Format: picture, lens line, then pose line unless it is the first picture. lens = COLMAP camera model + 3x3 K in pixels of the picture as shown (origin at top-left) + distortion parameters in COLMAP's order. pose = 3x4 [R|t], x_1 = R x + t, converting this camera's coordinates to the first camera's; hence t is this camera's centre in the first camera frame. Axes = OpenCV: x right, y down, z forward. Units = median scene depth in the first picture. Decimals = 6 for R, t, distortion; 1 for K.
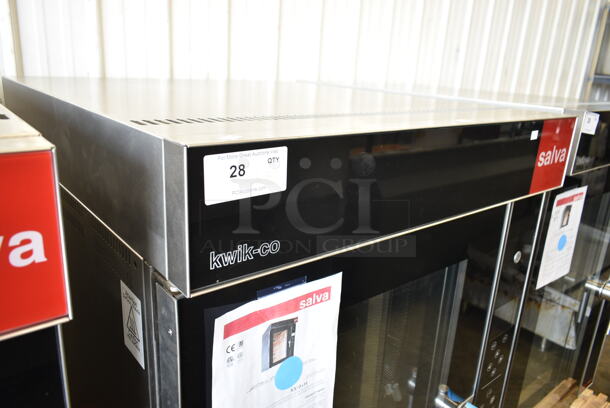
lens RADIAL K [[467.4, 0, 308.9], [0, 467.4, 203.6], [0, 0, 1]] dist [-0.025262, 0.014386]
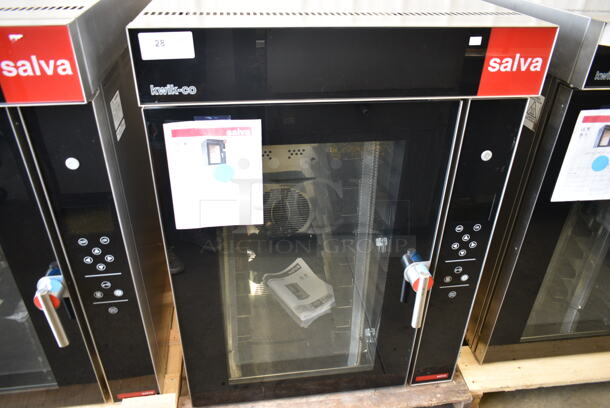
lens RADIAL K [[467.4, 0, 306.4], [0, 467.4, 203.4], [0, 0, 1]] dist [-0.025262, 0.014386]
pose [[0.852595, 0.241181, -0.463588, 1.085807], [-0.132213, 0.957820, 0.255148, -0.004763], [0.505571, -0.156246, 0.848520, -0.323442]]
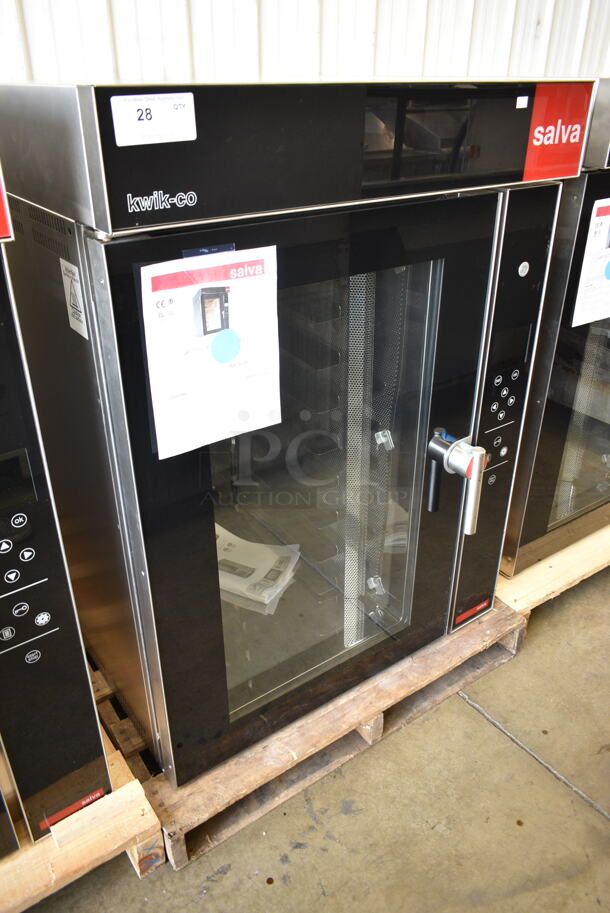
lens RADIAL K [[699.5, 0, 303.5], [0, 699.5, 455.8], [0, 0, 1]] dist [-0.025262, 0.014386]
pose [[0.995793, -0.013087, -0.090690, 0.281103], [0.031096, 0.979277, 0.200122, 0.314180], [0.086192, -0.202100, 0.975565, -0.575977]]
